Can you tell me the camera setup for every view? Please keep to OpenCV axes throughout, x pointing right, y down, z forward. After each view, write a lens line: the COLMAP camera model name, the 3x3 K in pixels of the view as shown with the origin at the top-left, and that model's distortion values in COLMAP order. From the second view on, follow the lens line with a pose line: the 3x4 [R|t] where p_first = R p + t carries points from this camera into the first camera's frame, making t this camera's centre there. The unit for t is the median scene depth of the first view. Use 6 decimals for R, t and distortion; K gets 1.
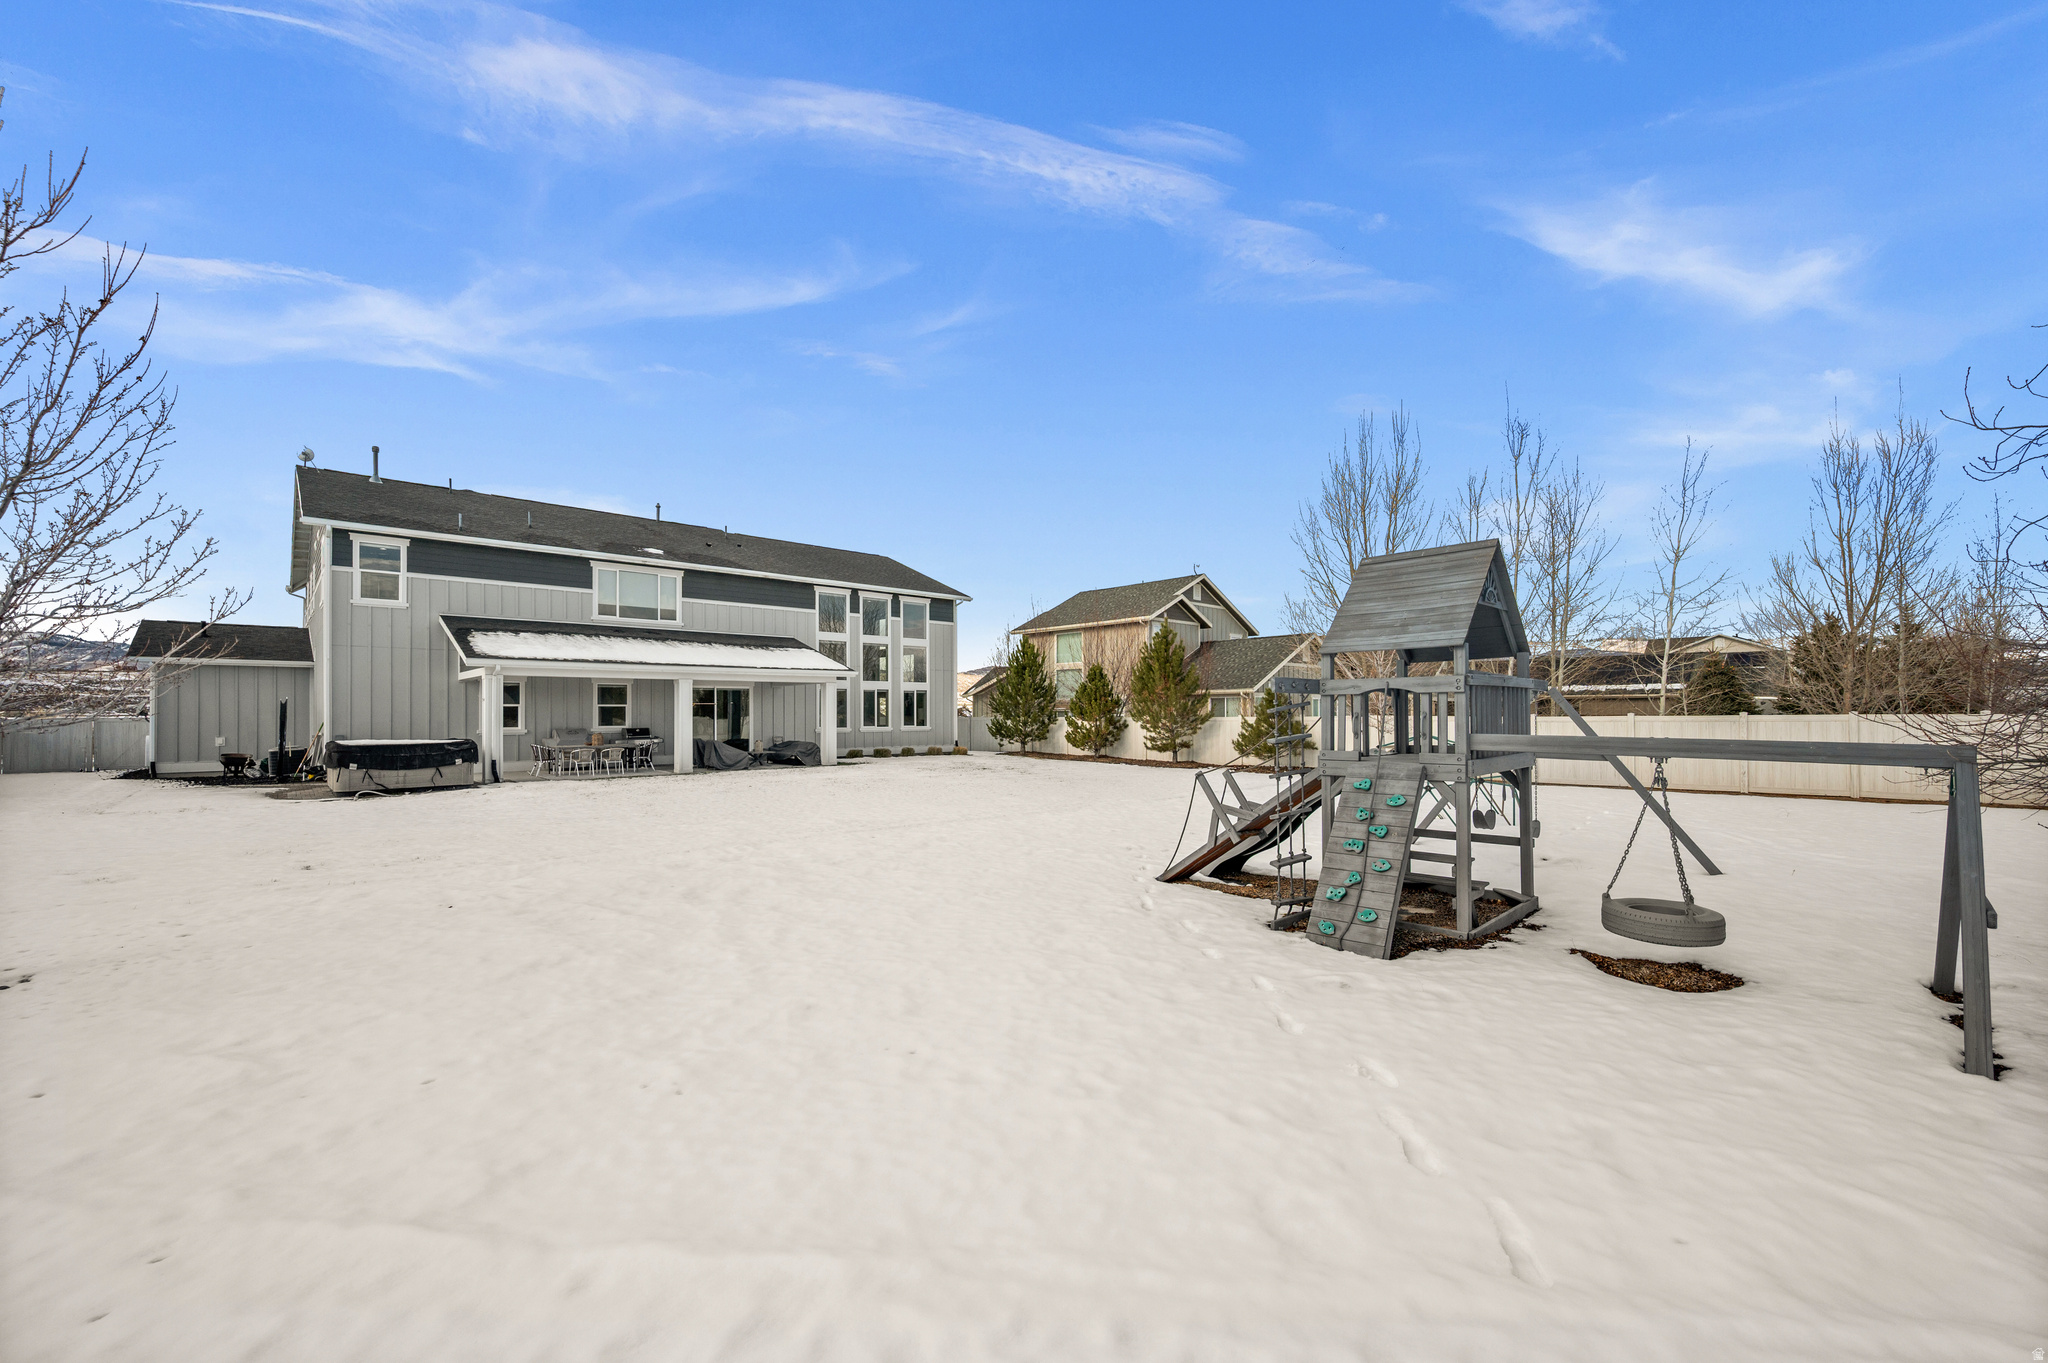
lens RADIAL K [[840.5, 0, 1024.0], [0, 840.5, 681.5], [0, 0, 1]] dist [0.000146, 0.000077]
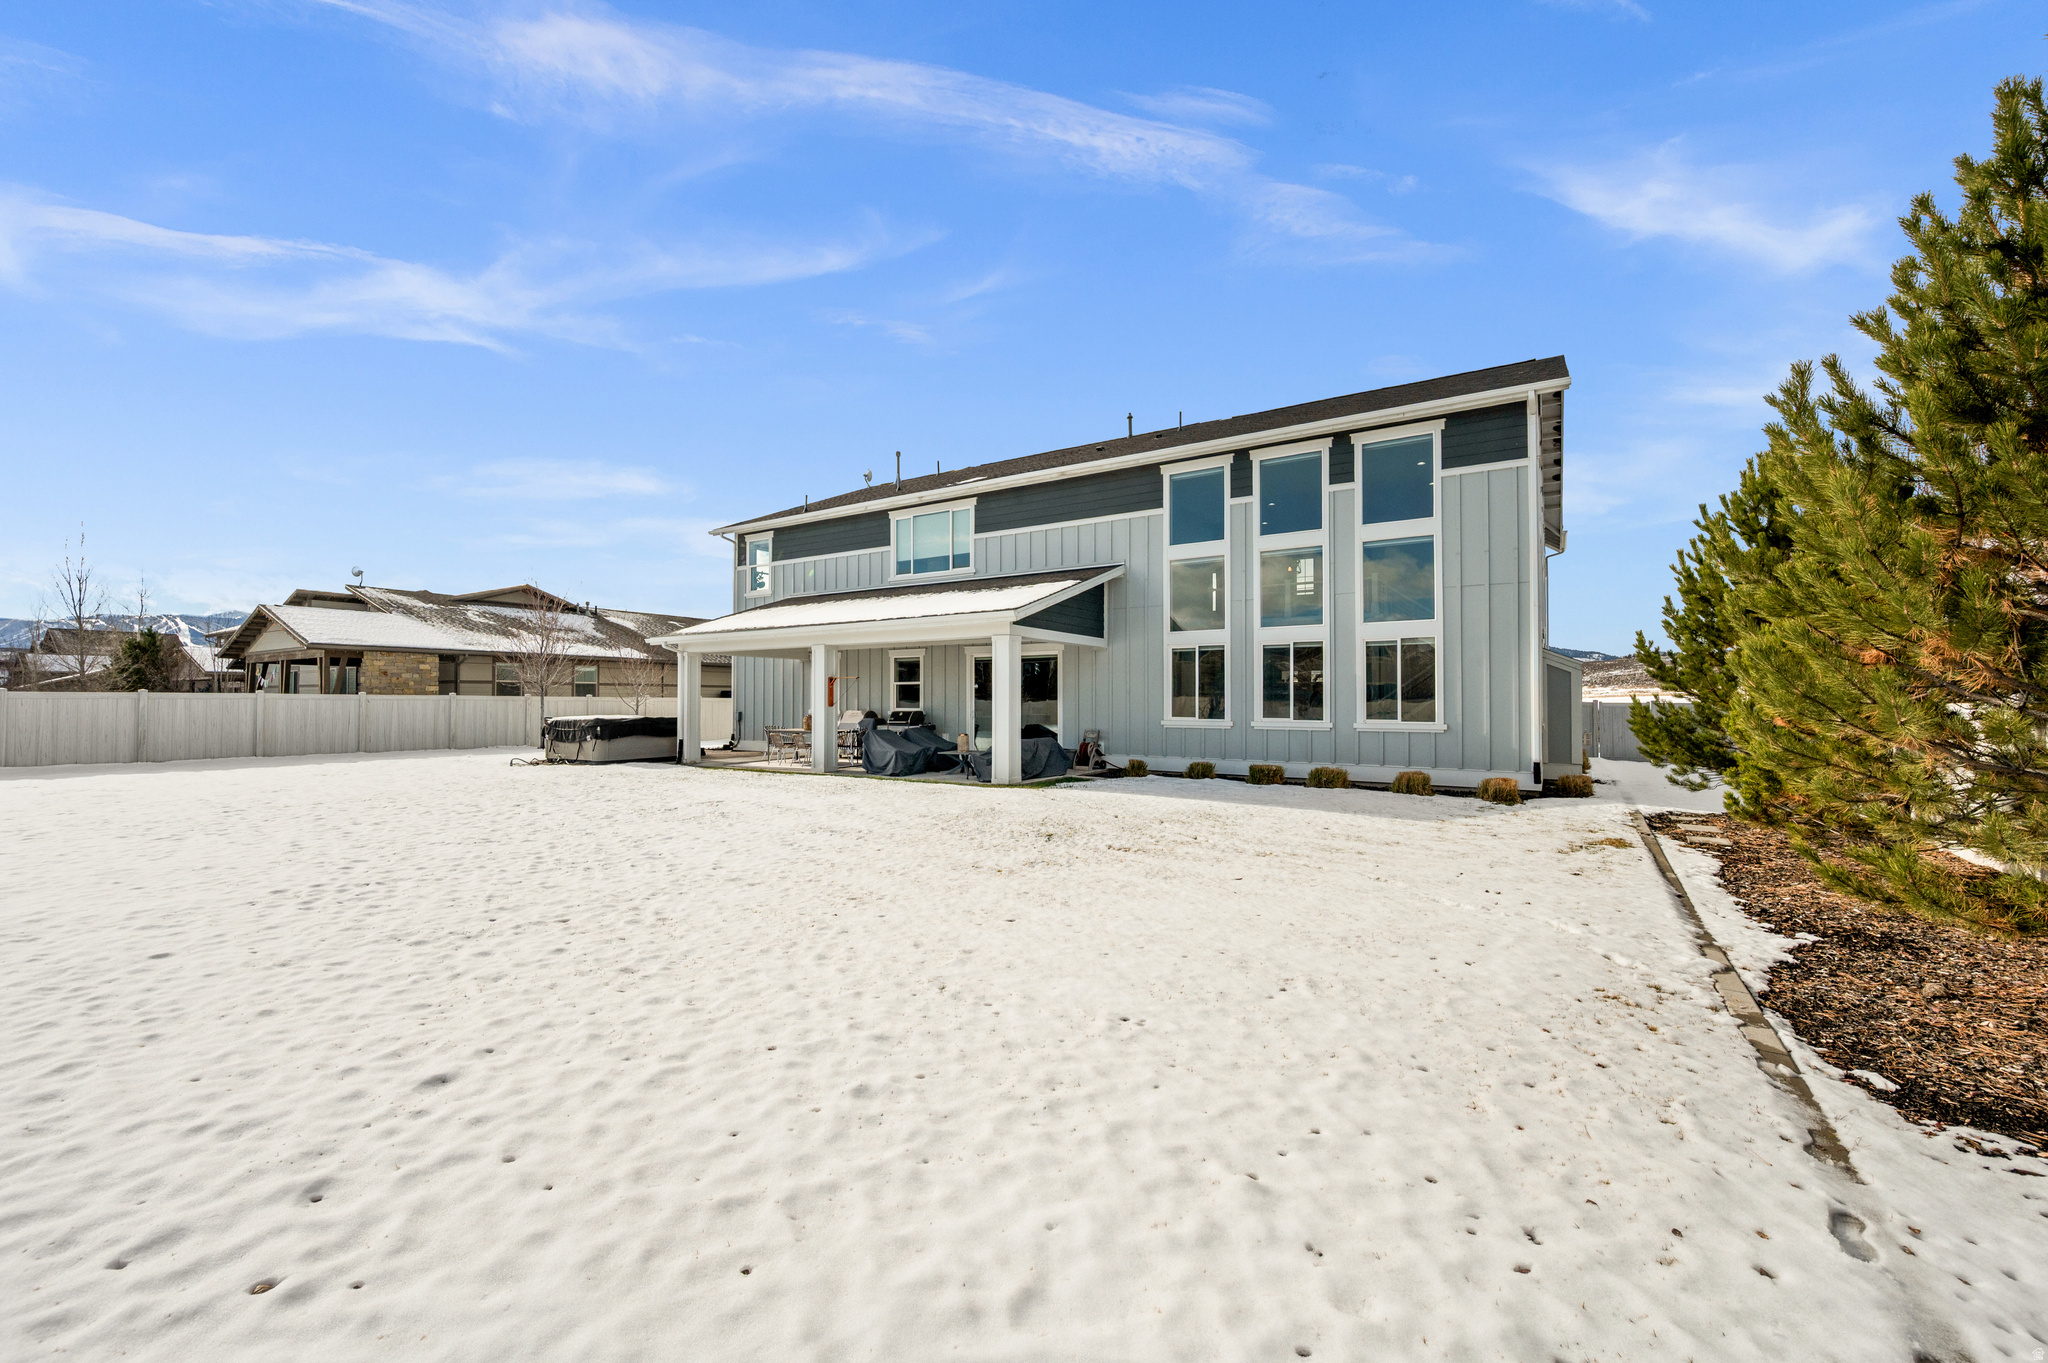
lens RADIAL K [[840.5, 0, 1024.0], [0, 840.5, 681.5], [0, 0, 1]] dist [0.000146, 0.000077]
pose [[0.228360, -0.023594, -0.973291, 0.371082], [0.033917, 0.999292, -0.016266, 0.049524], [0.972986, -0.029297, 0.228998, 1.045594]]
